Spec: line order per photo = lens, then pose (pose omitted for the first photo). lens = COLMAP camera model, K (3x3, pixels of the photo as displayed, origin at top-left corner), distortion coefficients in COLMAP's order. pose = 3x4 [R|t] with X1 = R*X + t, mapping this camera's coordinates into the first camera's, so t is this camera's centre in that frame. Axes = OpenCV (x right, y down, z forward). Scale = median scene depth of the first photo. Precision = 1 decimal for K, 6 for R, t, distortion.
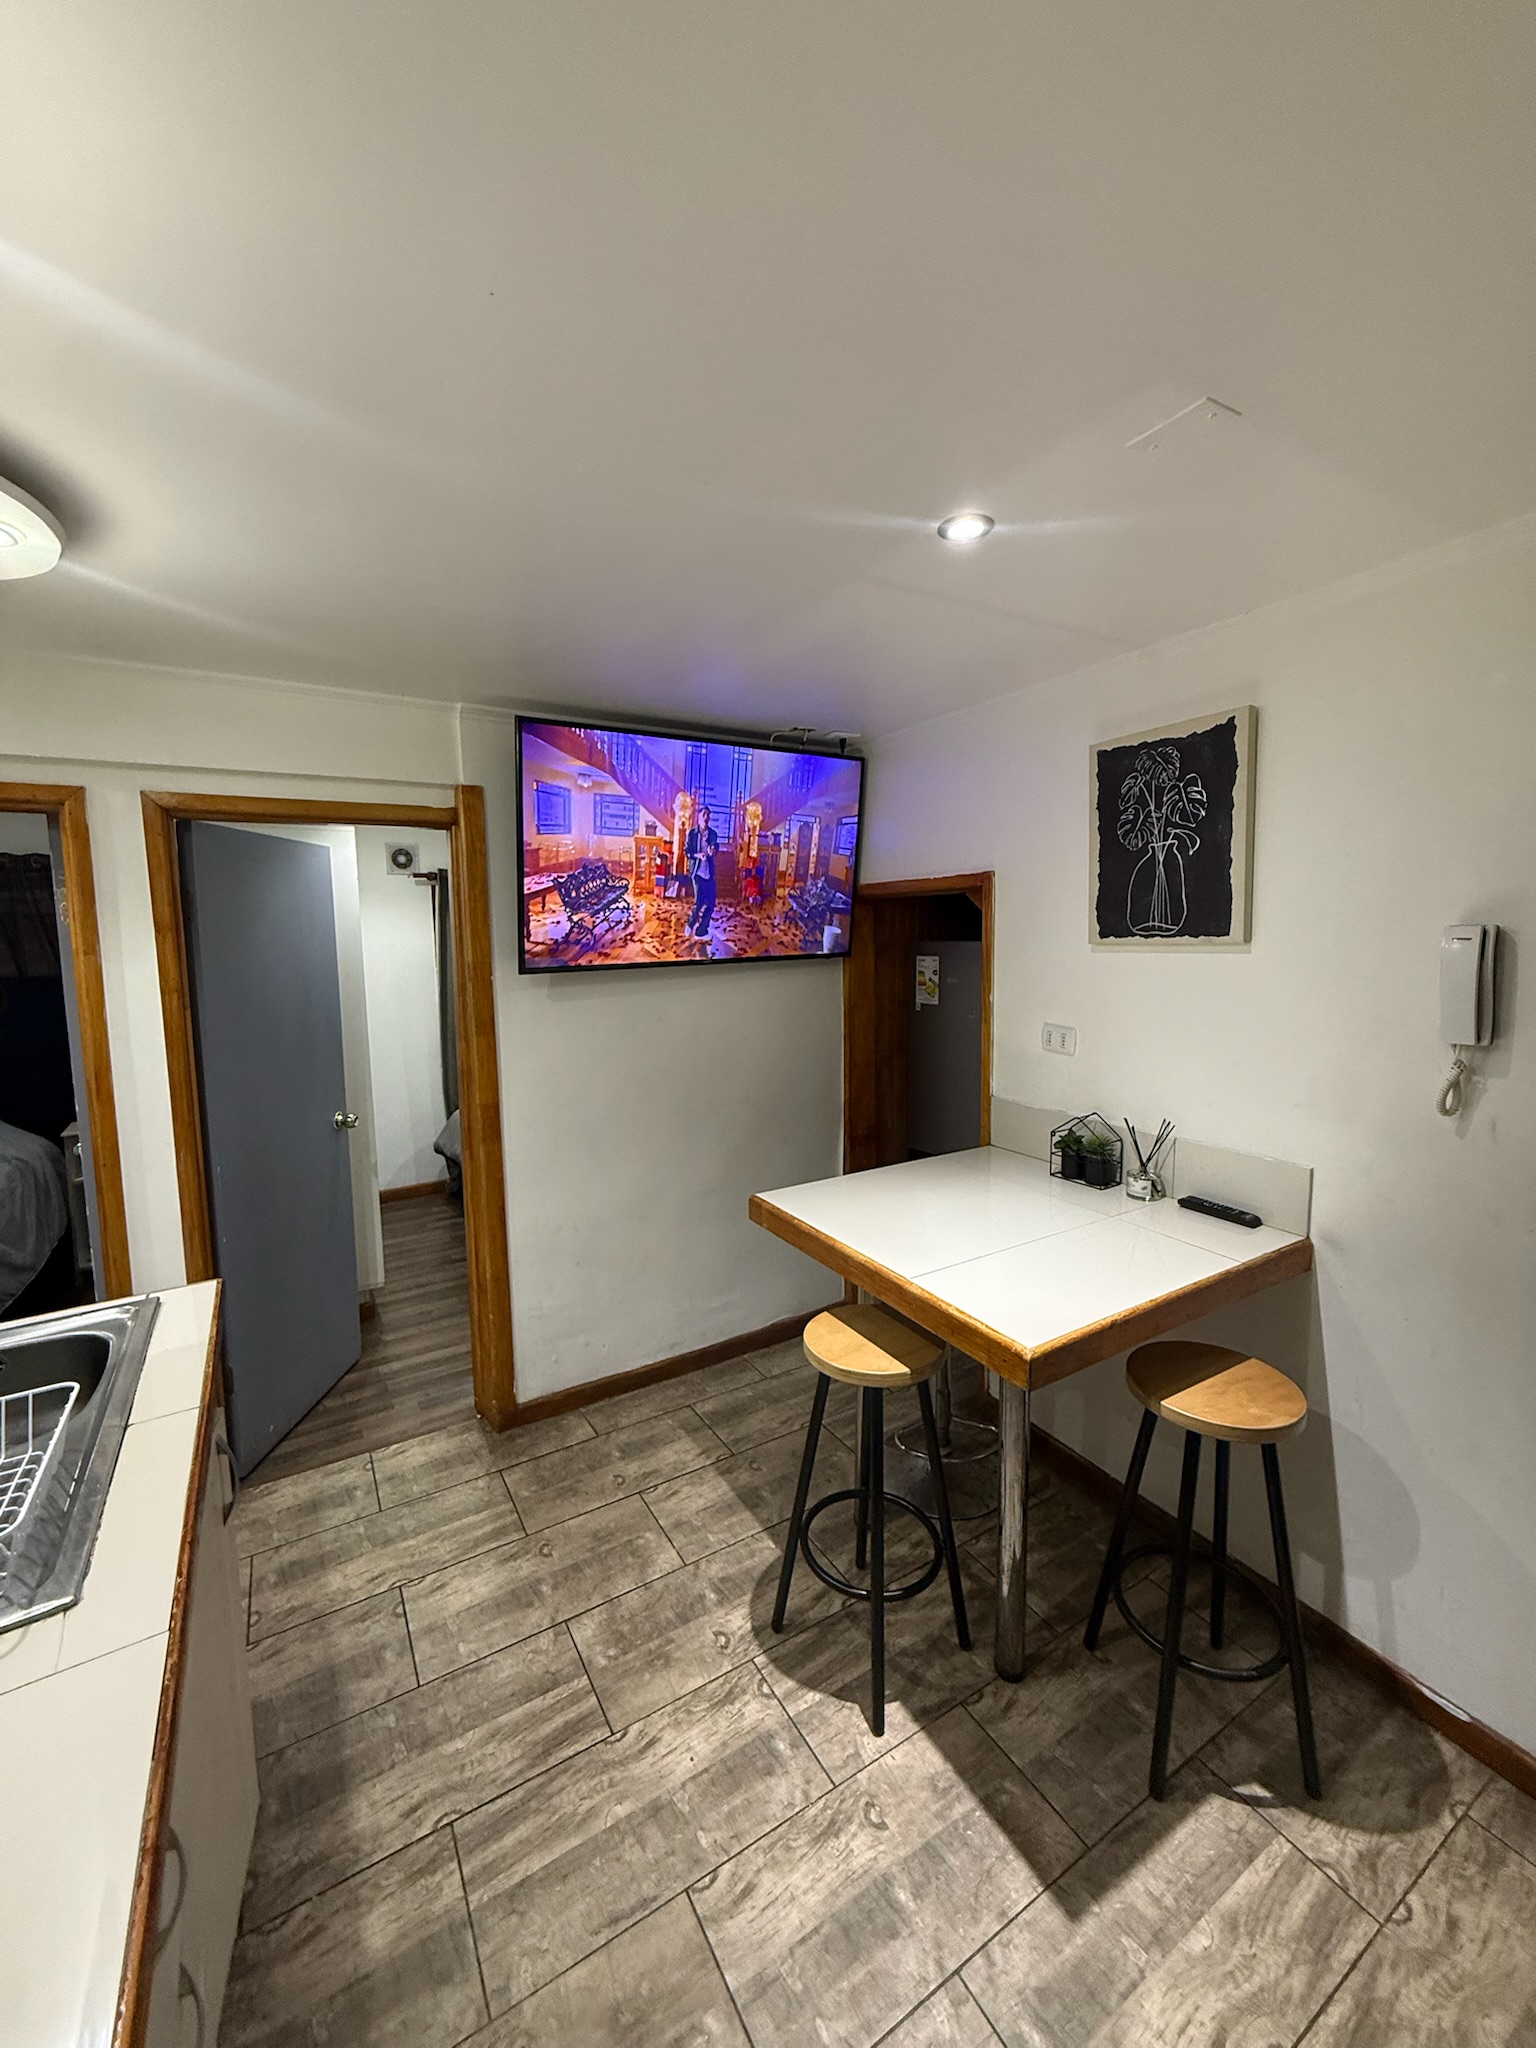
lens RADIAL K [[813.0, 0, 769.6], [0, 813.0, 1015.8], [0, 0, 1]] dist [0.000207, 0.000008]
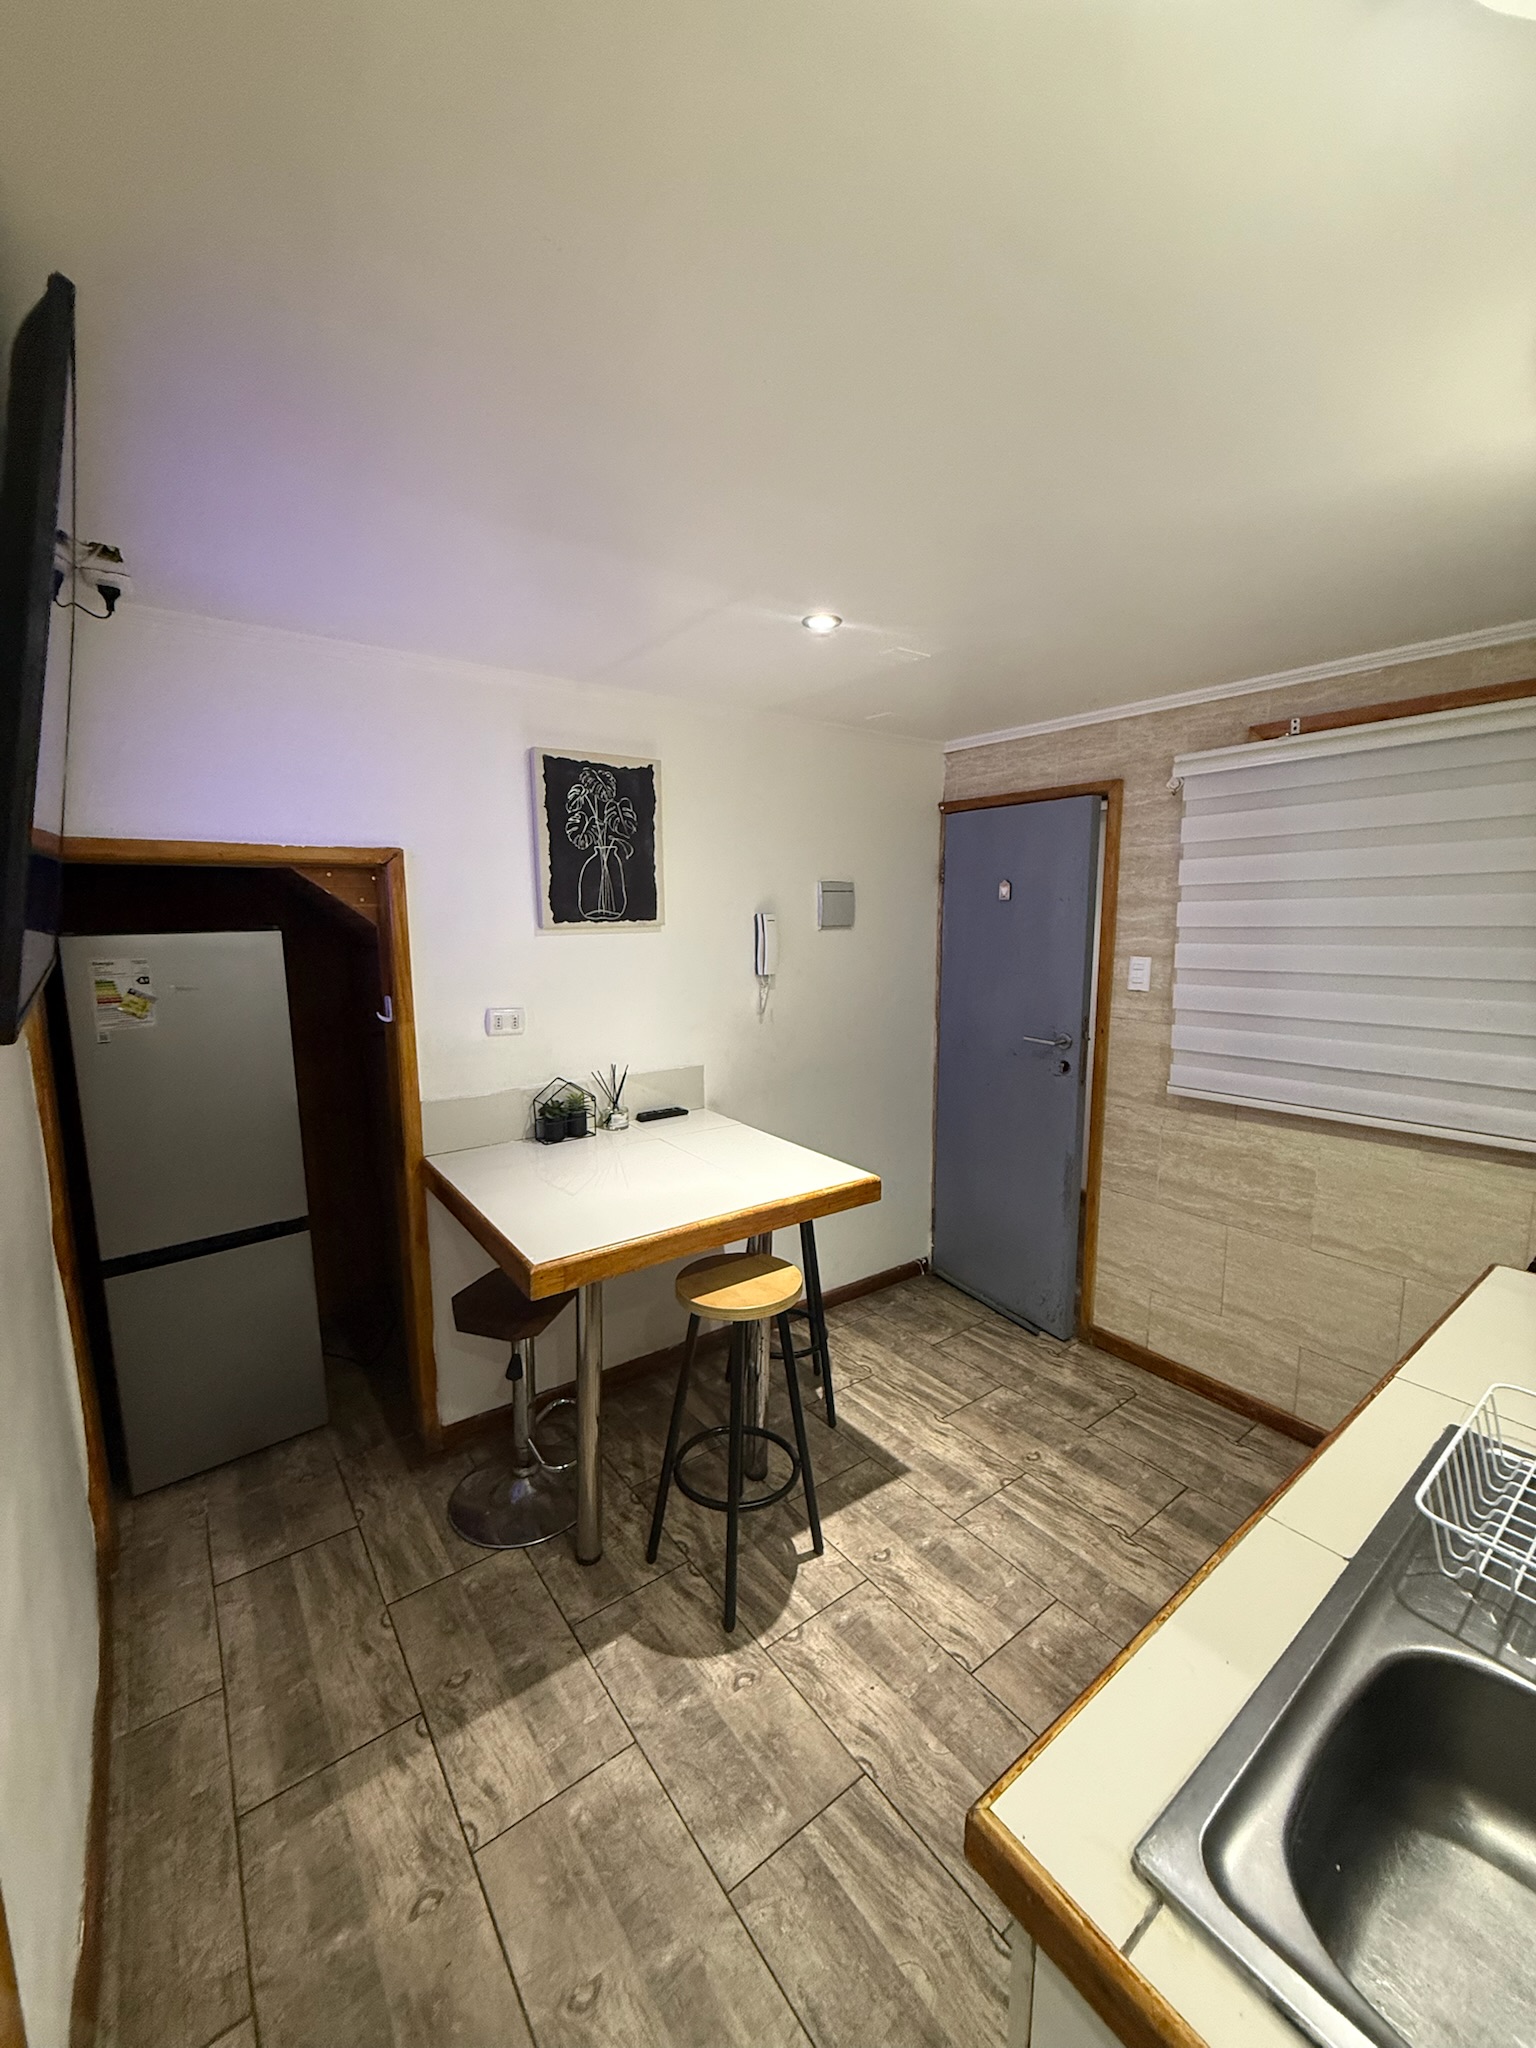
lens RADIAL K [[813.0, 0, 769.6], [0, 813.0, 1015.8], [0, 0, 1]] dist [0.000207, 0.000008]
pose [[-0.103389, -0.115672, 0.987892, -0.987016], [0.109914, 0.985803, 0.126931, -0.102615], [-0.988549, 0.121707, -0.089207, 1.068342]]
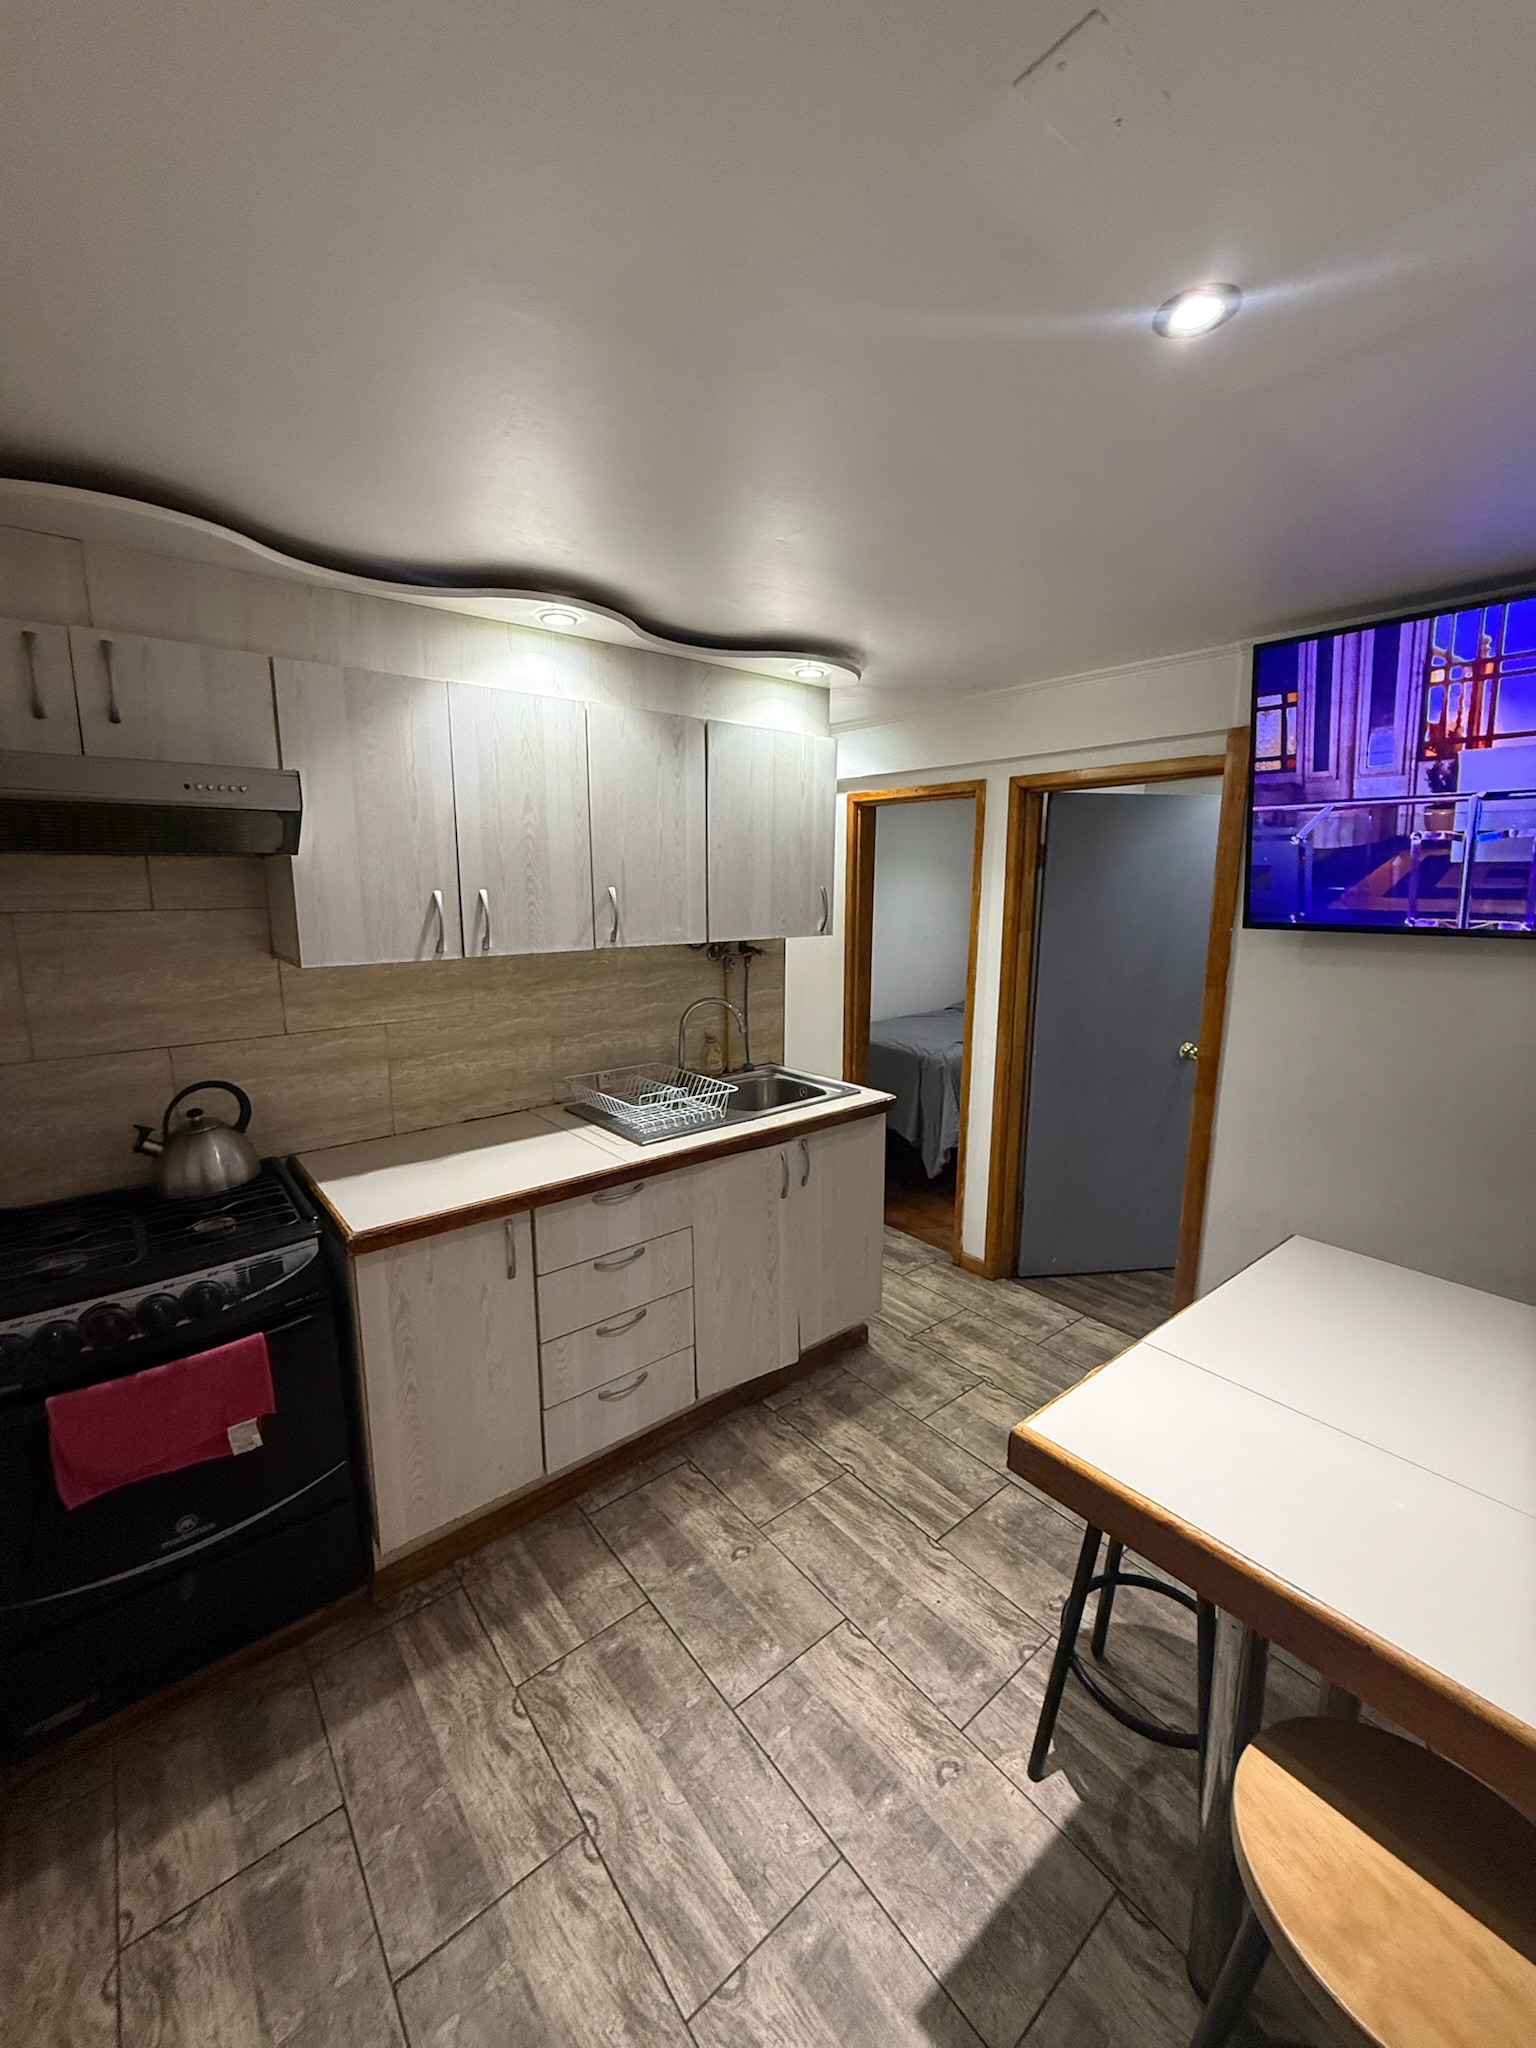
lens RADIAL K [[819.0, 0, 771.4], [0, 819.0, 1013.1], [0, 0, 1]] dist [0.006341, -0.000712]
pose [[0.141530, 0.183642, -0.972751, 0.819713], [-0.113134, 0.979205, 0.168400, -0.078253], [0.983448, 0.086217, 0.159363, 0.481020]]
